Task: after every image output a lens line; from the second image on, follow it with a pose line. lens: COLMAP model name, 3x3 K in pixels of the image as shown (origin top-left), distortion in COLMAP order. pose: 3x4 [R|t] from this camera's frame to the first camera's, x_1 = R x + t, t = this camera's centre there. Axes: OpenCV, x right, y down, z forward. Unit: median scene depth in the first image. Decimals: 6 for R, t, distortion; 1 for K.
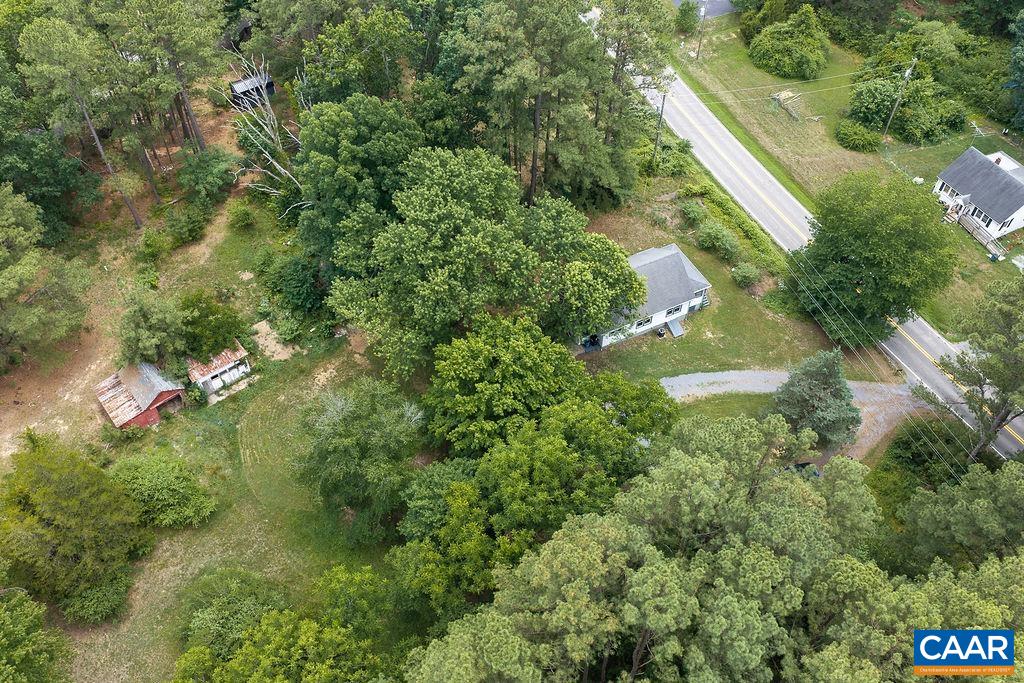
lens RADIAL K [[851.2, 0, 511.9], [0, 851.2, 340.4], [0, 0, 1]] dist [0.031530, -0.029430]
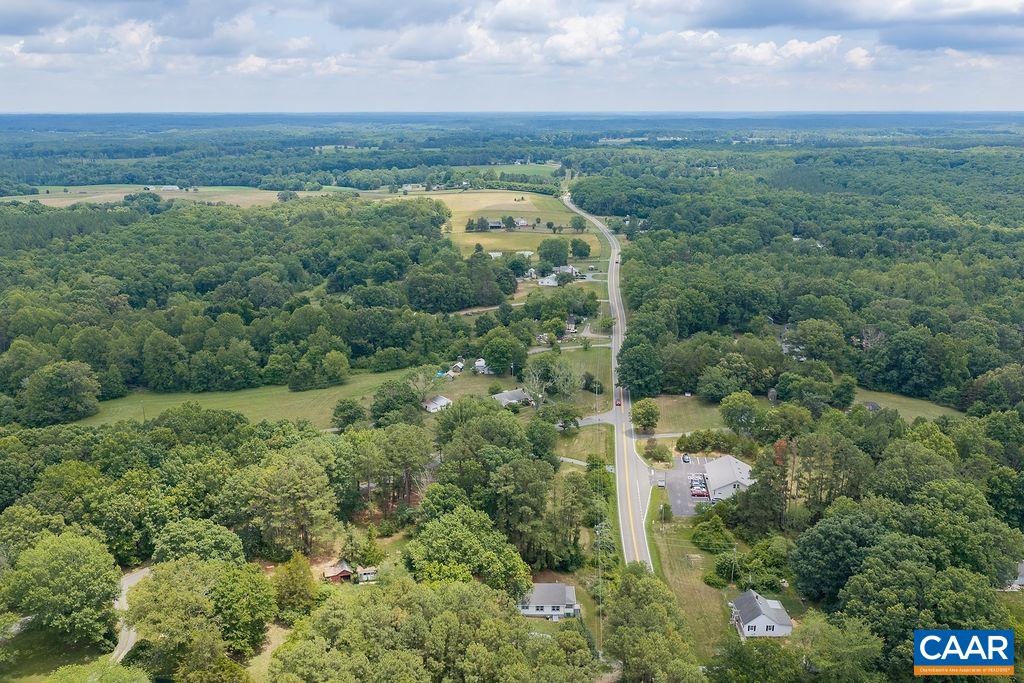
lens RADIAL K [[851.2, 0, 511.8], [0, 851.2, 340.7], [0, 0, 1]] dist [0.031530, -0.029430]
pose [[0.899866, 0.120136, -0.419296, 0.943786], [-0.336959, 0.801878, -0.493406, 0.542715], [0.276949, 0.585285, 0.762064, -1.126723]]
